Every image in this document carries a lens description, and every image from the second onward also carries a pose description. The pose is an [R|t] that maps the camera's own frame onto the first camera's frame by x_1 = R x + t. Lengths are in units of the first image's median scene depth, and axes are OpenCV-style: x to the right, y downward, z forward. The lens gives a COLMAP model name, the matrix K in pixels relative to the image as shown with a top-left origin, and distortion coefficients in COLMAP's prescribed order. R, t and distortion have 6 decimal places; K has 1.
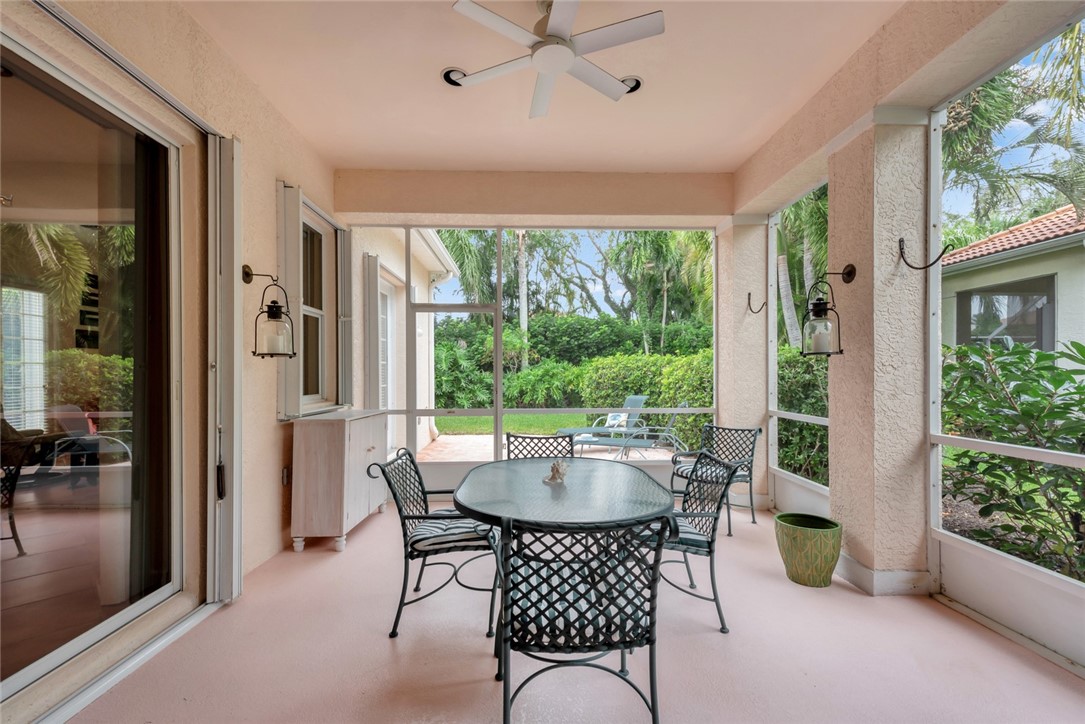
lens RADIAL K [[457.3, 0, 541.0], [0, 457.3, 373.8], [0, 0, 1]] dist [0.008763, -0.000463]
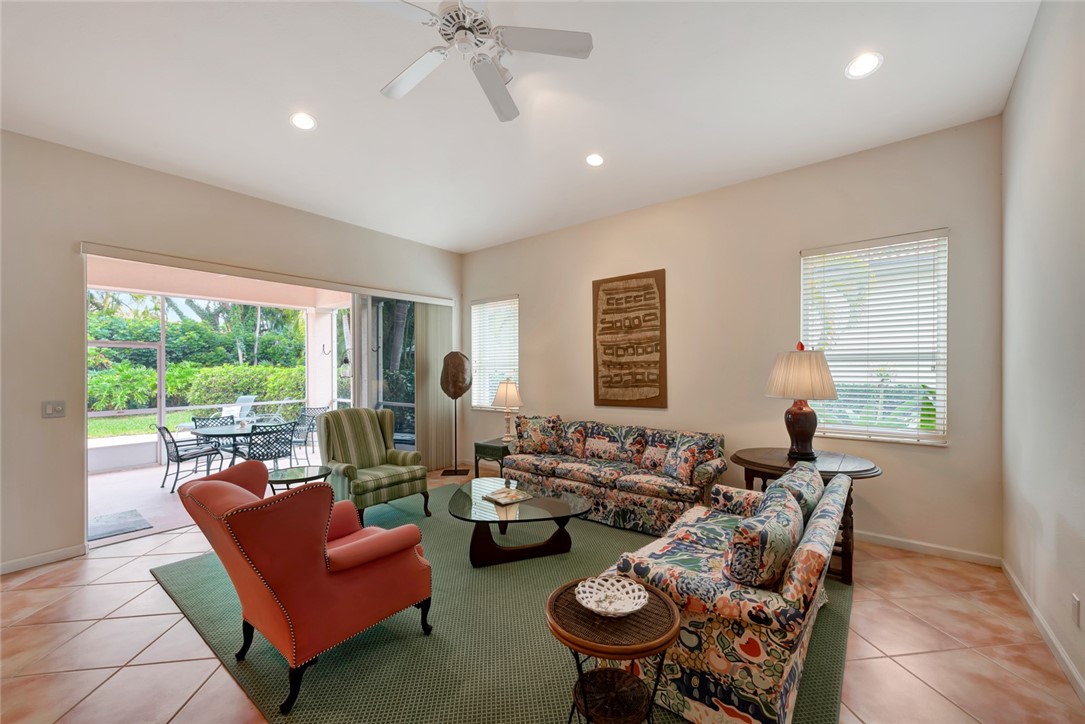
lens RADIAL K [[424.8, 0, 546.4], [0, 424.8, 367.4], [0, 0, 1]] dist [0.007649, -0.000126]
pose [[0.637308, -0.001083, 0.770608, -0.422316], [0.007750, 0.999957, -0.005004, -0.052042], [-0.770570, 0.009161, 0.637289, -1.091216]]
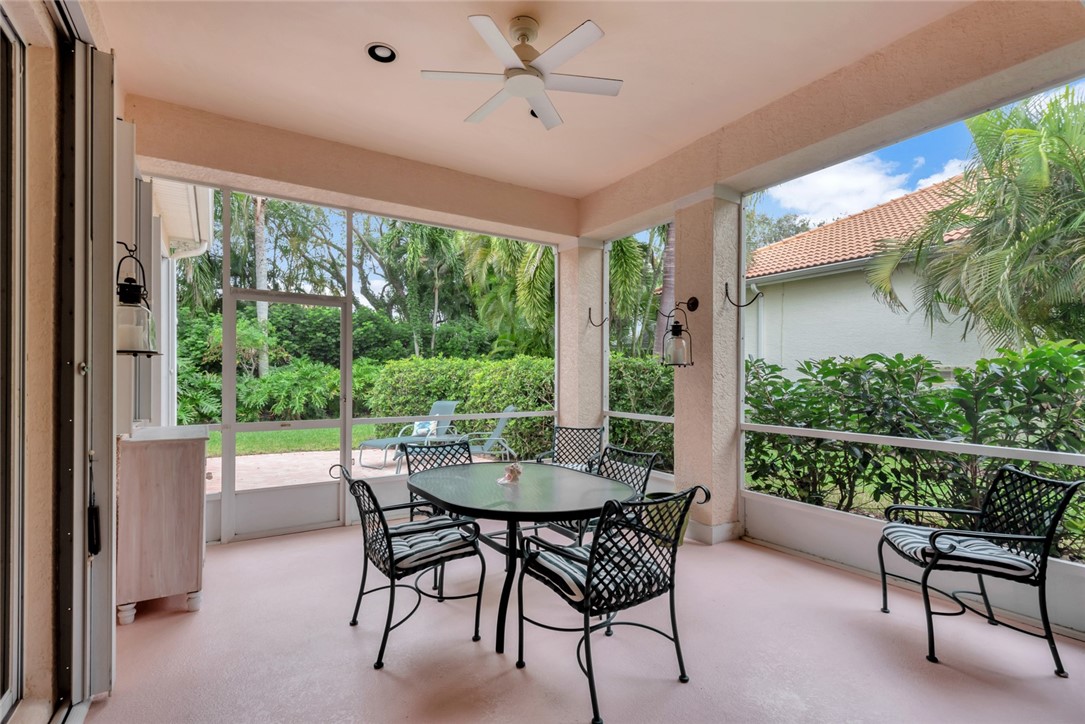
lens RADIAL K [[508.5, 0, 545.9], [0, 508.5, 375.3], [0, 0, 1]] dist [0.022487, -0.013551]
pose [[0.859270, 0.007470, 0.511468, -0.285243], [-0.005483, 0.999970, -0.005393, -0.003088], [-0.511493, 0.001830, 0.859286, -0.023563]]
